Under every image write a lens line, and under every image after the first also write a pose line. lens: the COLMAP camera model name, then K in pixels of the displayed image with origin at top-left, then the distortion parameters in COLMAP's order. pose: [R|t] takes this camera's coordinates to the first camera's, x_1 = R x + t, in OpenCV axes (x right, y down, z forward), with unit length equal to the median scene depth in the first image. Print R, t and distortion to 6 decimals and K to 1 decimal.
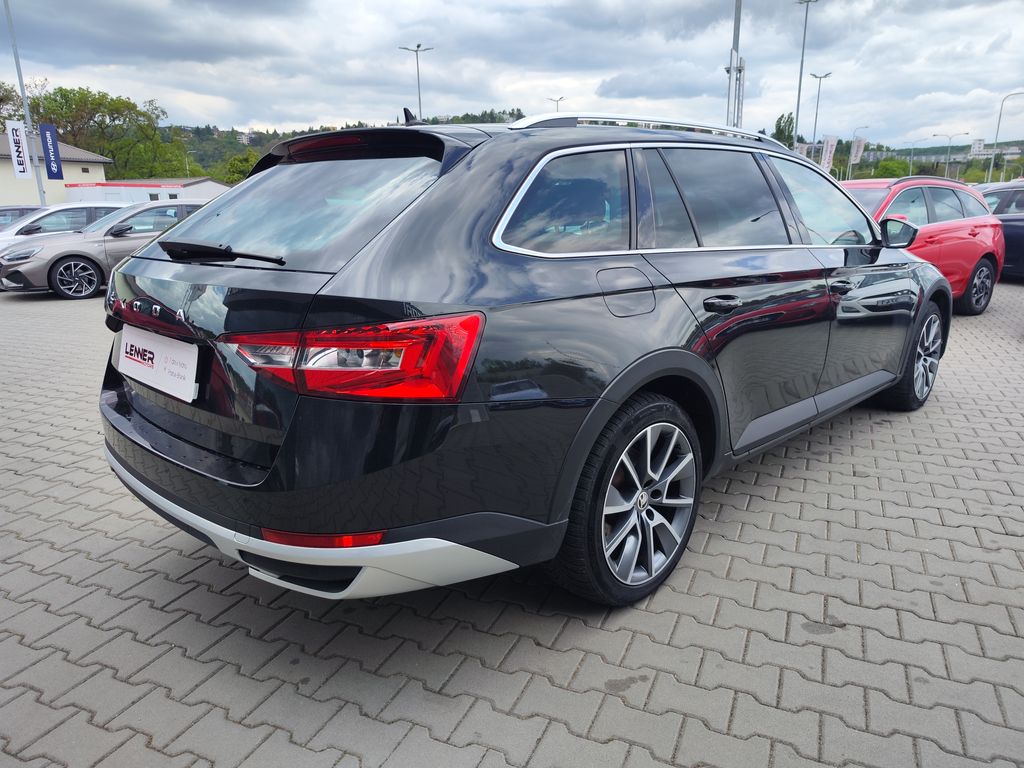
lens RADIAL K [[685.1, 0, 512.0], [0, 685.1, 384.0], [0, 0, 1]] dist [0.005501, 0.000567]
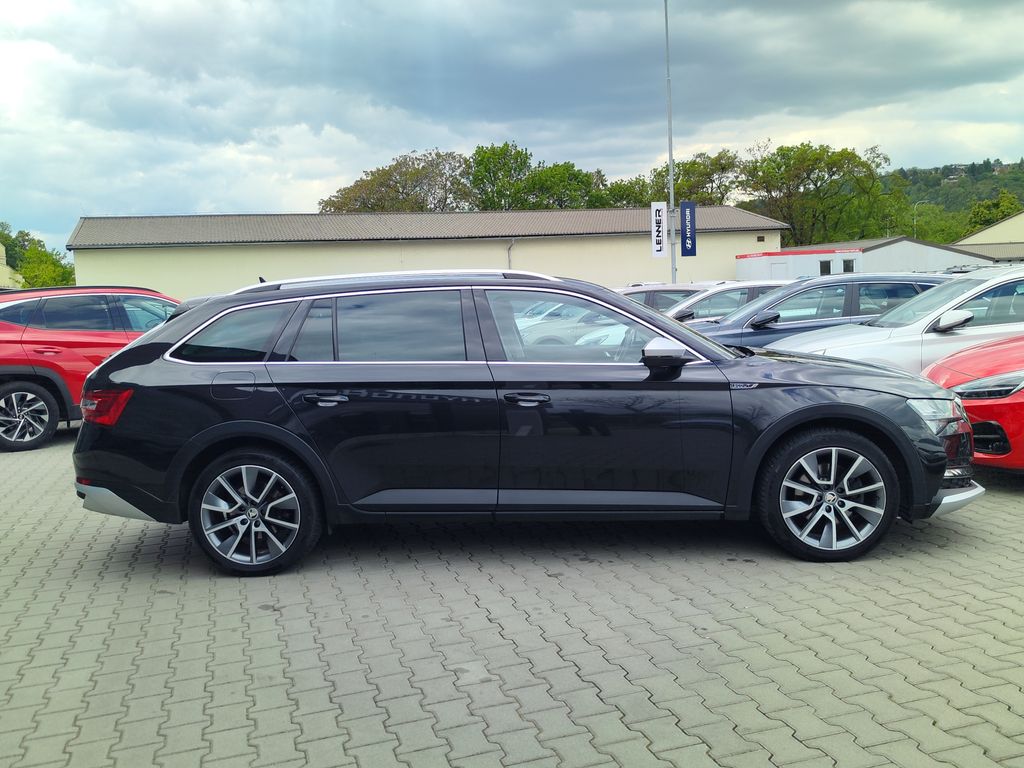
lens RADIAL K [[927.4, 0, 527.8], [0, 927.4, 362.2], [0, 0, 1]] dist [0.001670, 0.016255]
pose [[0.669863, 0.036935, -0.741566, 0.153487], [-0.148830, 0.985171, -0.085371, -0.006389], [0.727416, 0.167554, 0.665426, -0.003750]]
